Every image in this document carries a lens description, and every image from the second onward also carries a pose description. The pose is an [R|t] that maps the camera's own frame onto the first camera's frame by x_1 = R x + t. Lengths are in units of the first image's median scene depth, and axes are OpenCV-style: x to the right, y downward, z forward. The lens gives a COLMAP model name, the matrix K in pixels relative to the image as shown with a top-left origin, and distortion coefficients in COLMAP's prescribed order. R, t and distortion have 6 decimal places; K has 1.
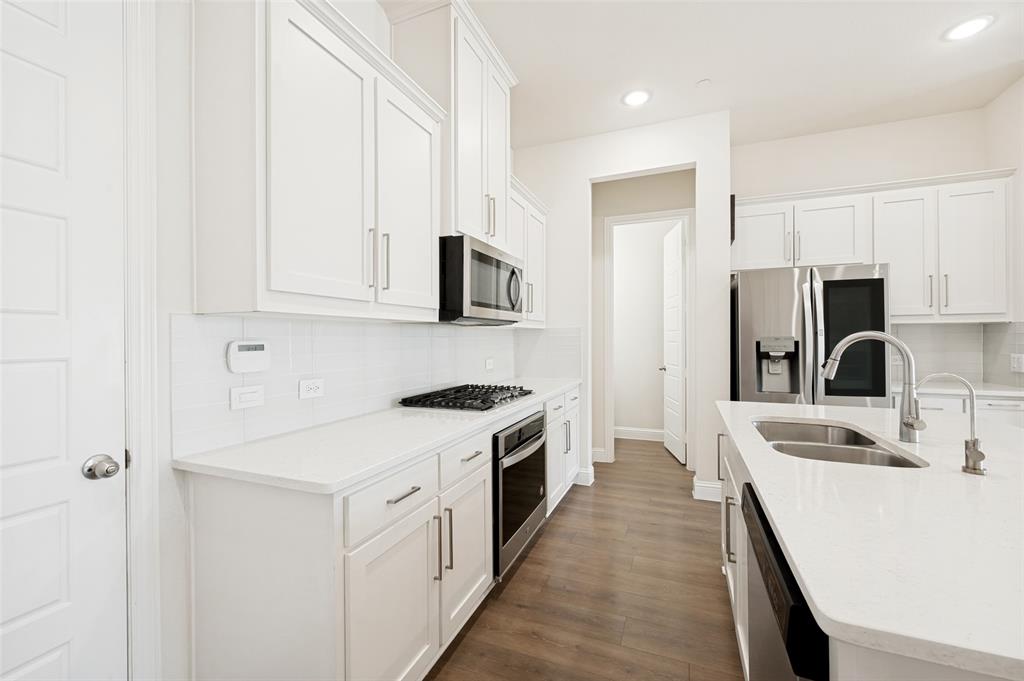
lens RADIAL K [[423.1, 0, 512.0], [0, 423.1, 340.5], [0, 0, 1]] dist [0.000721, 0.000135]
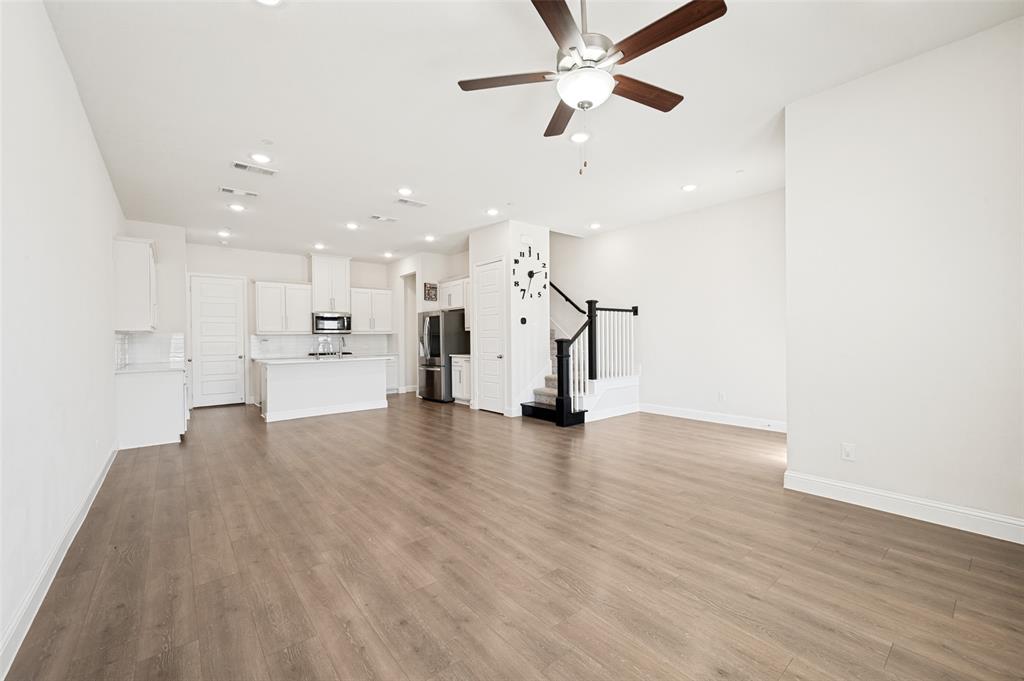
lens RADIAL K [[405.6, 0, 514.8], [0, 405.6, 334.3], [0, 0, 1]] dist [0.001574, 0.000534]
pose [[0.888445, -0.010339, -0.458867, 3.933721], [0.010284, 0.999944, -0.002619, -0.011579], [0.458868, -0.002392, 0.888501, -1.852661]]
